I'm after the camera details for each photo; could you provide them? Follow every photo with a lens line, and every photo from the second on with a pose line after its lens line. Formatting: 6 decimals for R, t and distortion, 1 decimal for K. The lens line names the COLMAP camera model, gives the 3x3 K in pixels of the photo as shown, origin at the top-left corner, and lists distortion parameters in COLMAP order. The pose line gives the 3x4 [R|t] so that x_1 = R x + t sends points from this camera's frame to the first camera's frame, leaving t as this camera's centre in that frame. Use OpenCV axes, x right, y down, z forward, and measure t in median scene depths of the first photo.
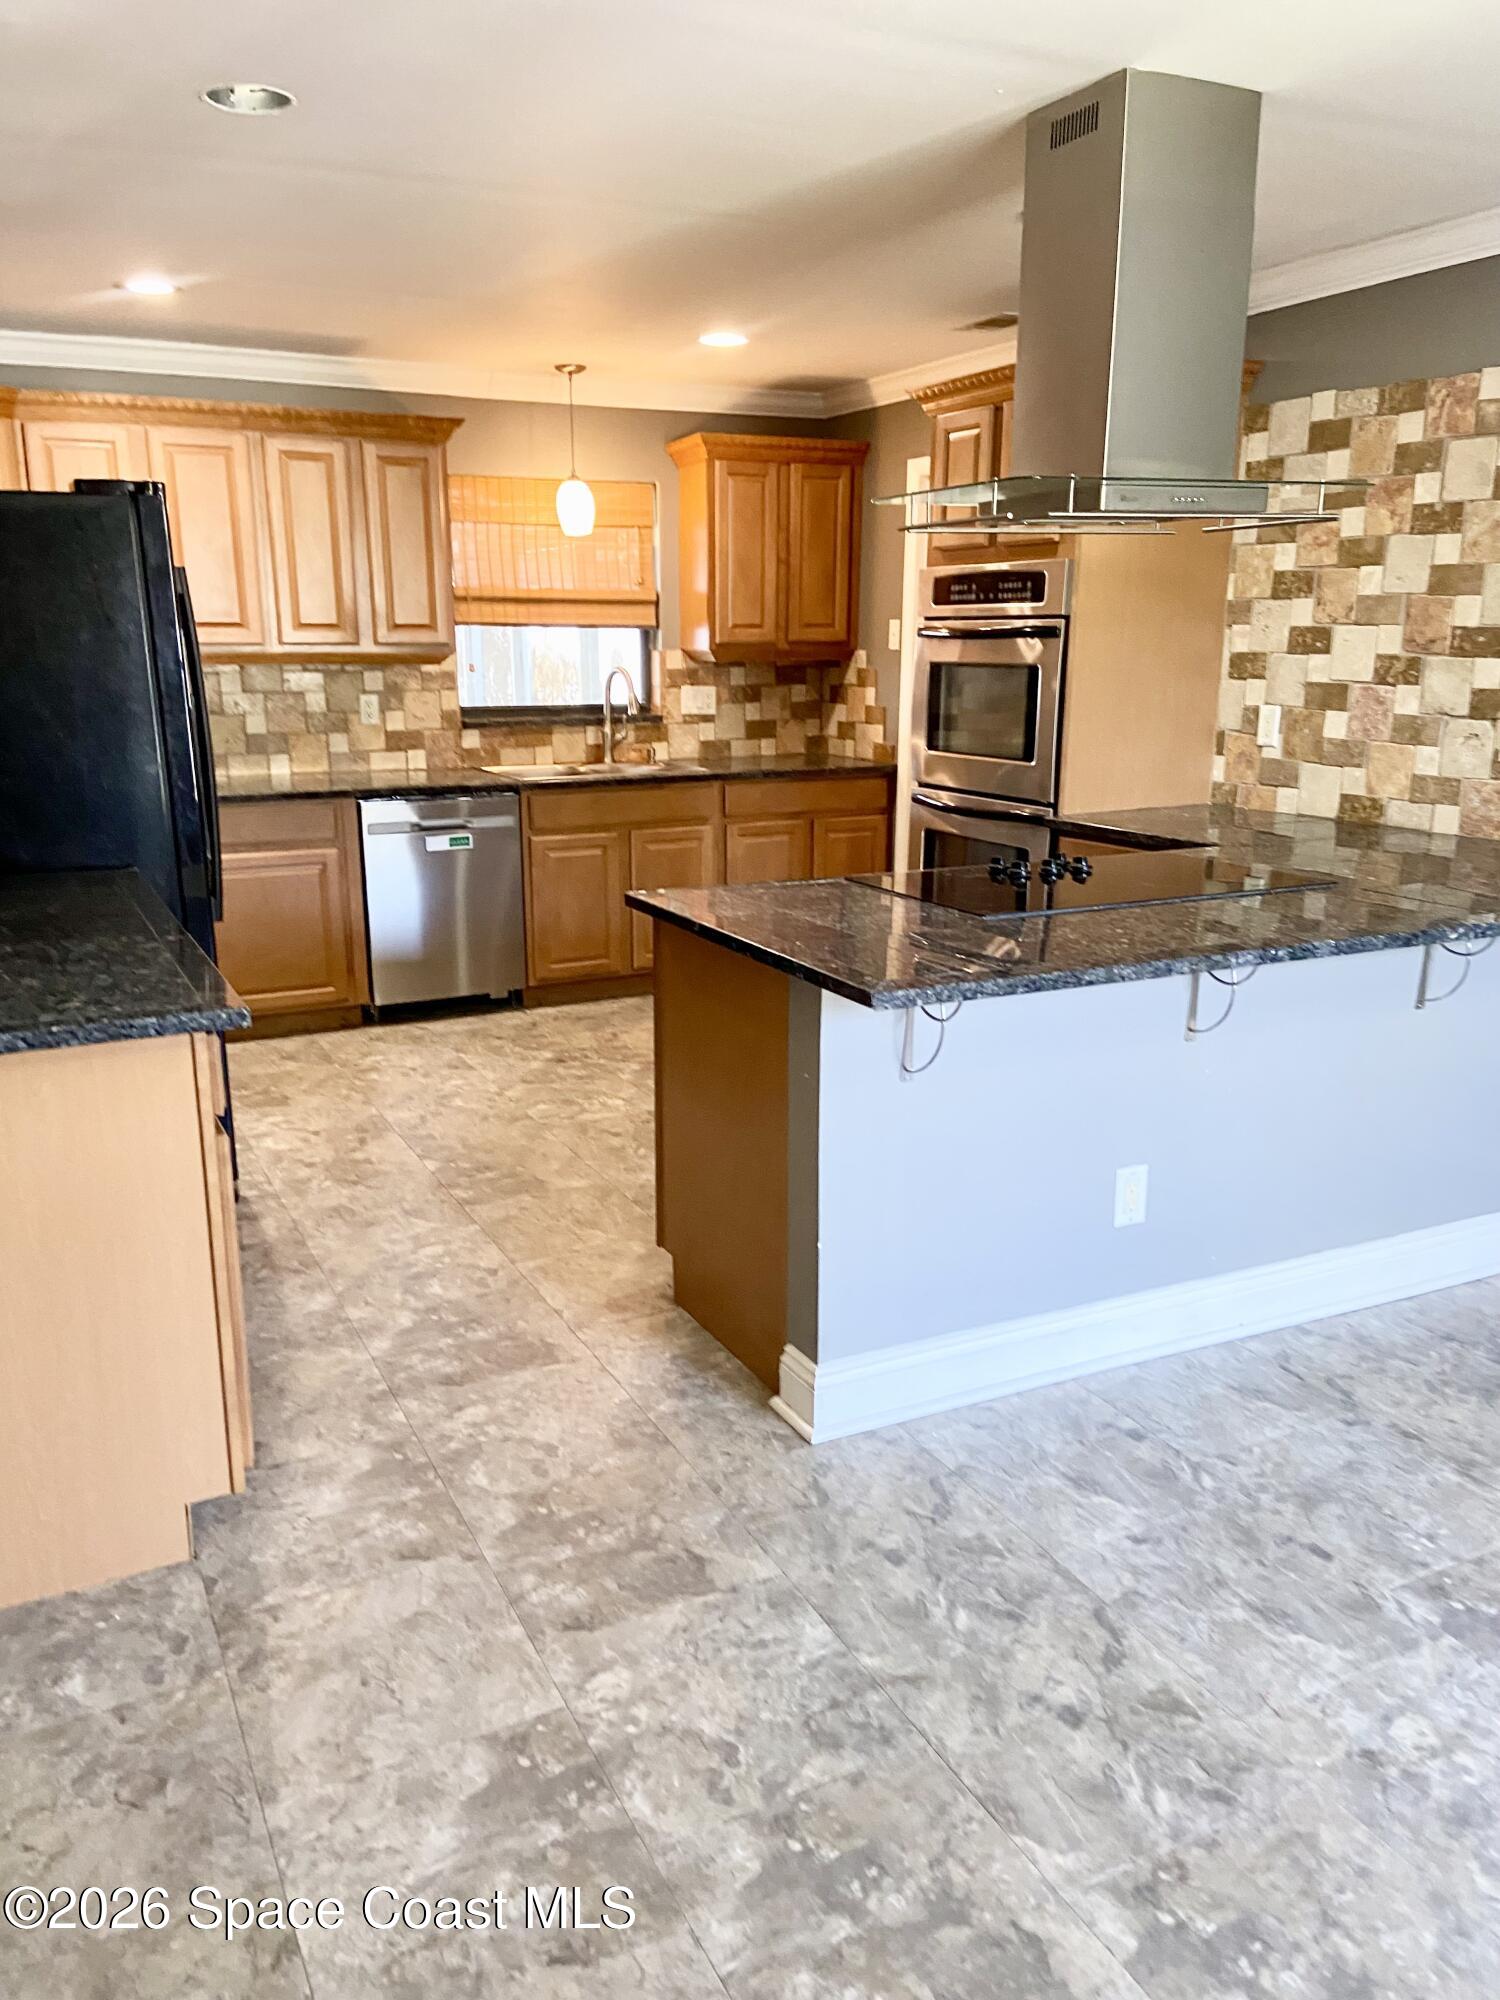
lens RADIAL K [[1523.3, 0, 727.7], [0, 1523.3, 1032.7], [0, 0, 1]] dist [0.119124, -0.157995]
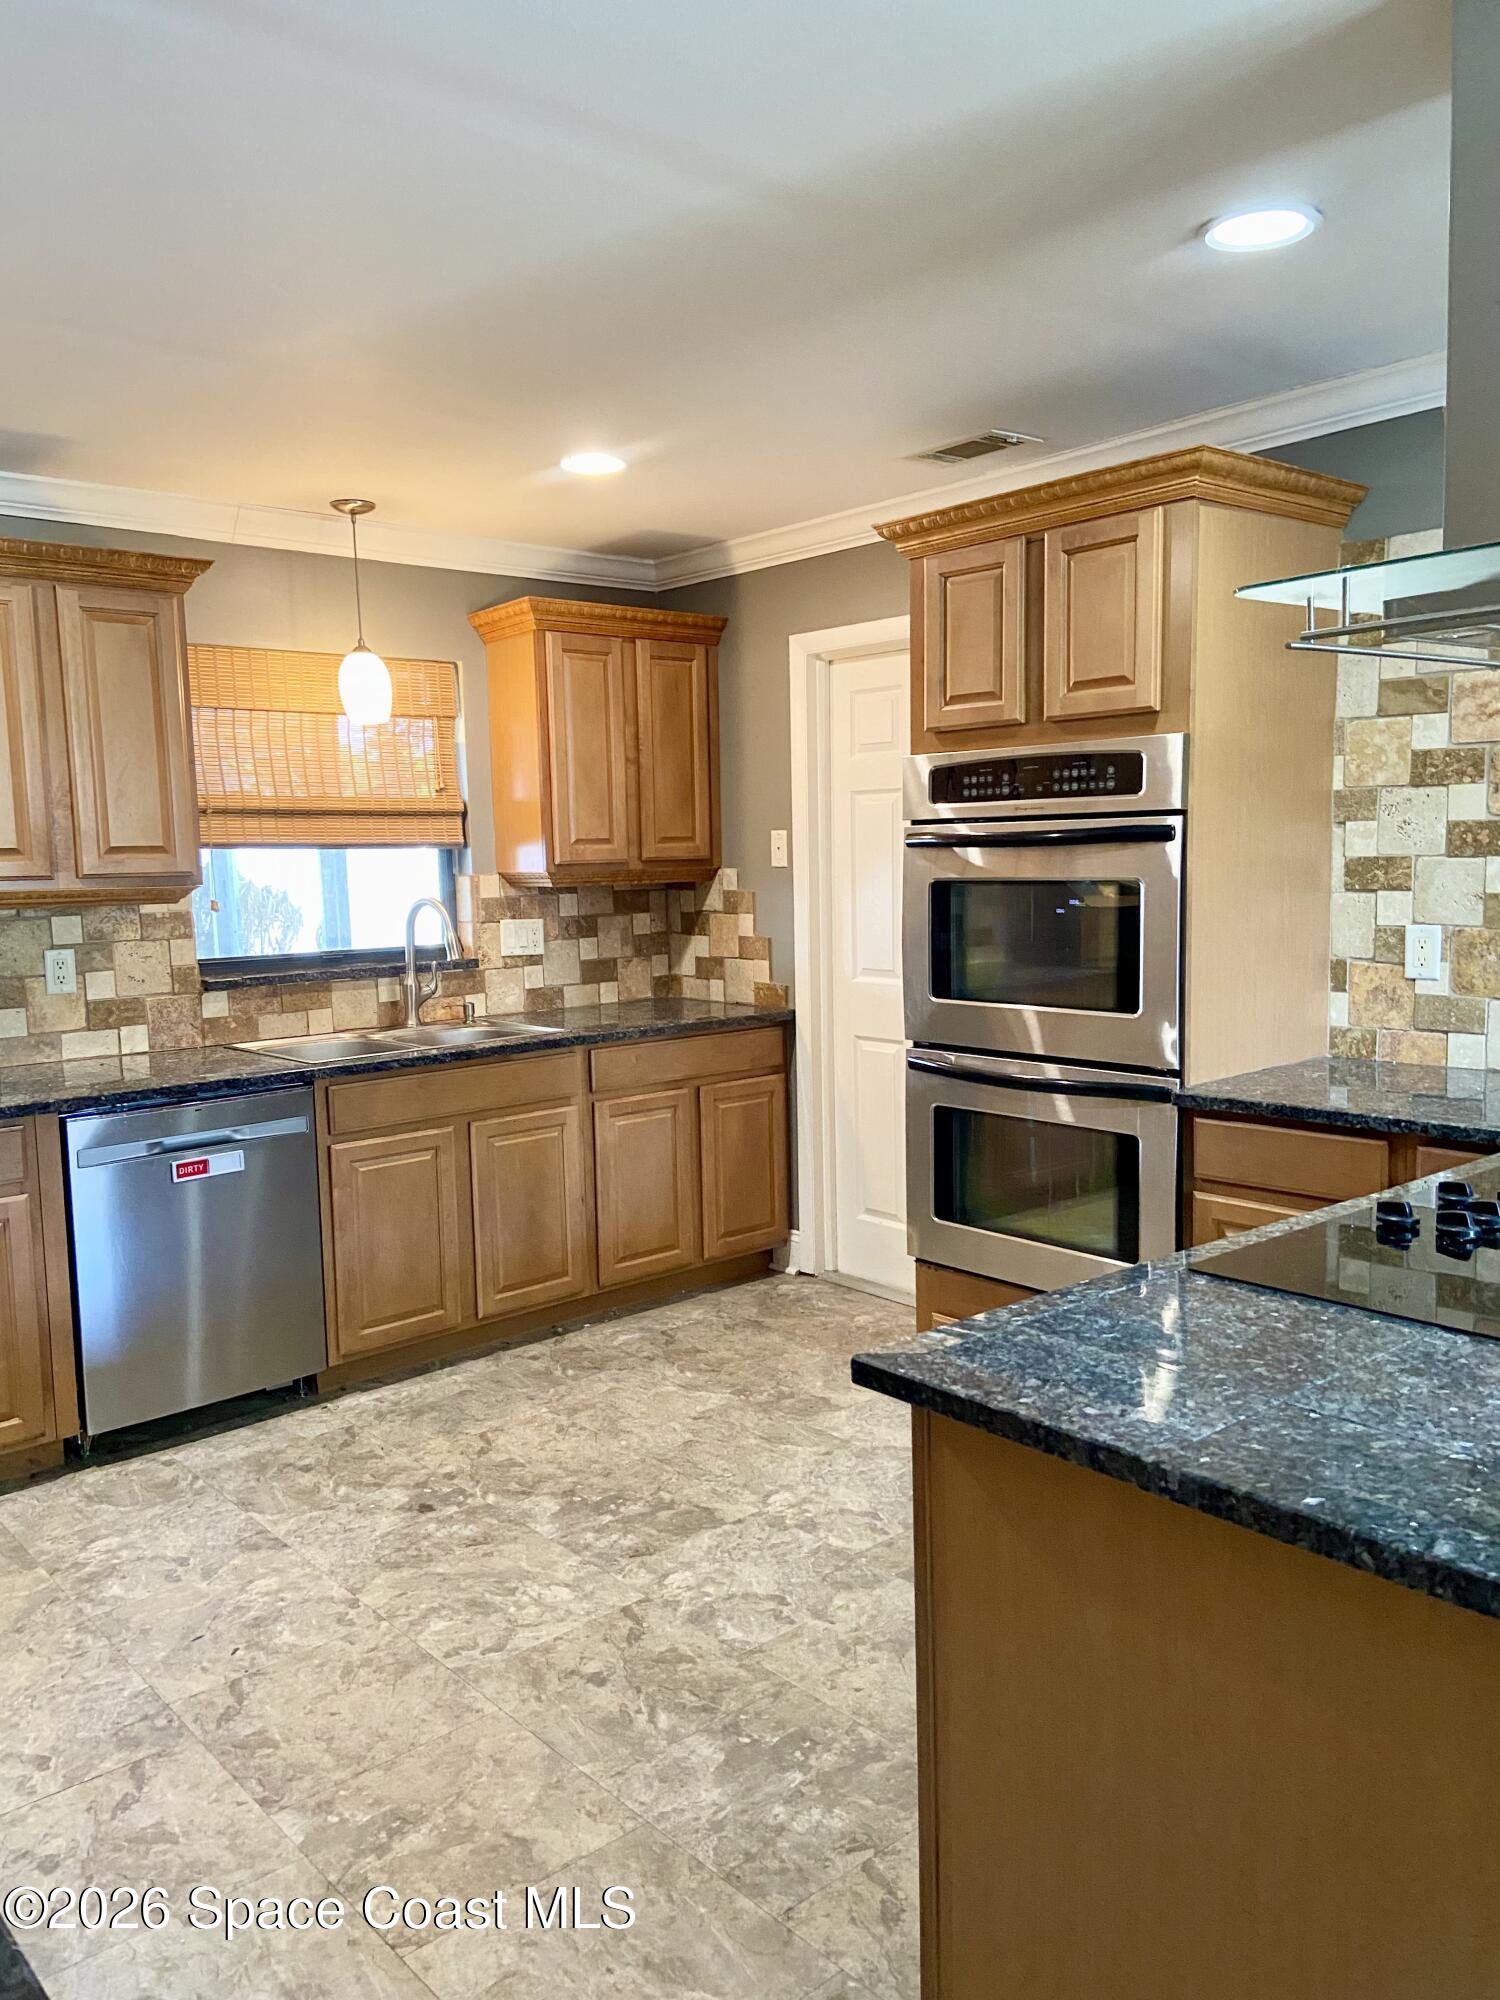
lens RADIAL K [[1517.8, 0, 730.2], [0, 1517.8, 1011.9], [0, 0, 1]] dist [0.128723, -0.160204]
pose [[0.967751, -0.049116, 0.247075, -0.158111], [0.086119, 0.986219, -0.141263, -0.097124], [-0.236732, 0.157985, 0.958644, 0.385622]]
